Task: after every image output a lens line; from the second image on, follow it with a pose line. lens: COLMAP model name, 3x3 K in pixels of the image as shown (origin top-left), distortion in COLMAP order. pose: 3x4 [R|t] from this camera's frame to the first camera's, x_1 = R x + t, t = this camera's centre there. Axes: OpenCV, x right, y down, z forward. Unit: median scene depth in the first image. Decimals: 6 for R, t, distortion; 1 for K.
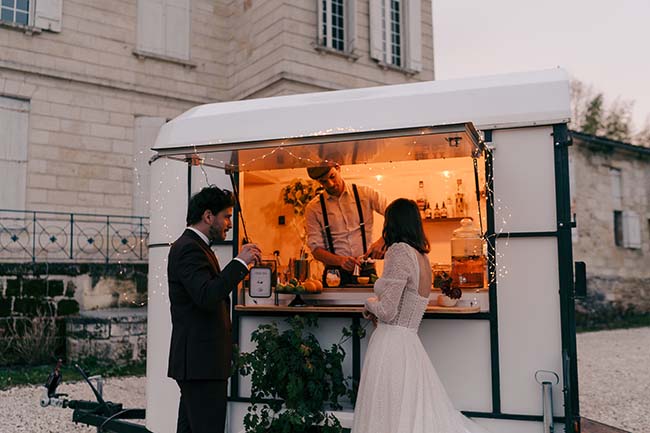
lens RADIAL K [[619.5, 0, 322.2], [0, 619.5, 217.4], [0, 0, 1]] dist [-0.008159, 0.000000]
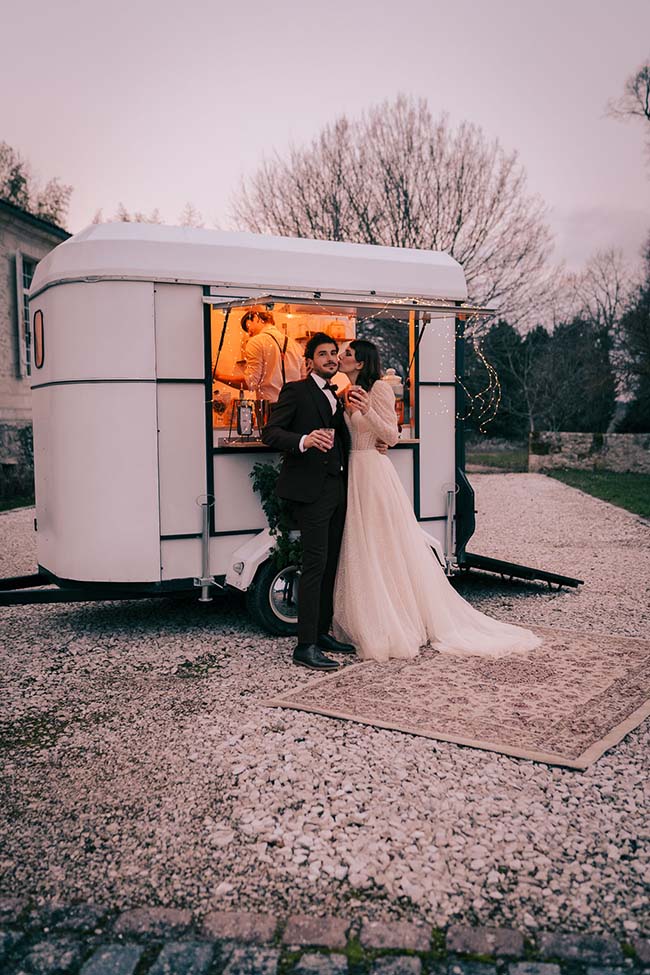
lens RADIAL K [[929.3, 0, 316.2], [0, 929.3, 483.1], [0, 0, 1]] dist [-0.008159, 0.000000]
pose [[0.683678, -0.049095, 0.728131, -0.204964], [-0.064391, 0.989785, 0.127197, 0.000342], [-0.726938, -0.133847, 0.673533, -0.027235]]
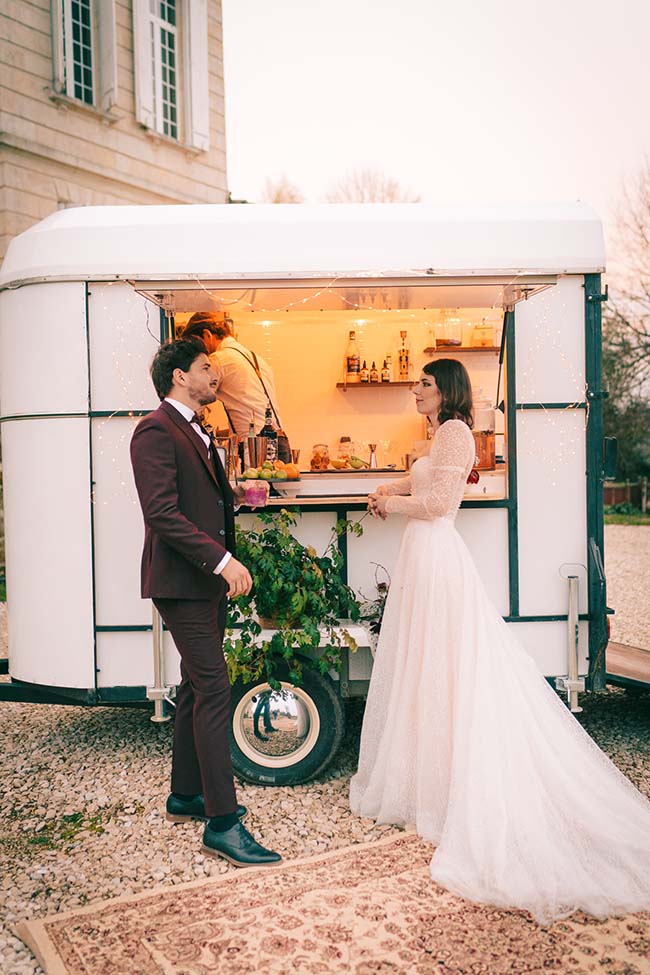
lens RADIAL K [[929.3, 0, 370.2], [0, 929.3, 486.8], [0, 0, 1]] dist [-0.008159, 0.000000]
pose [[0.936447, -0.022013, 0.350117, -0.053987], [-0.019604, 0.993186, 0.114879, -0.000434], [-0.350260, -0.114441, 0.929635, -0.014991]]
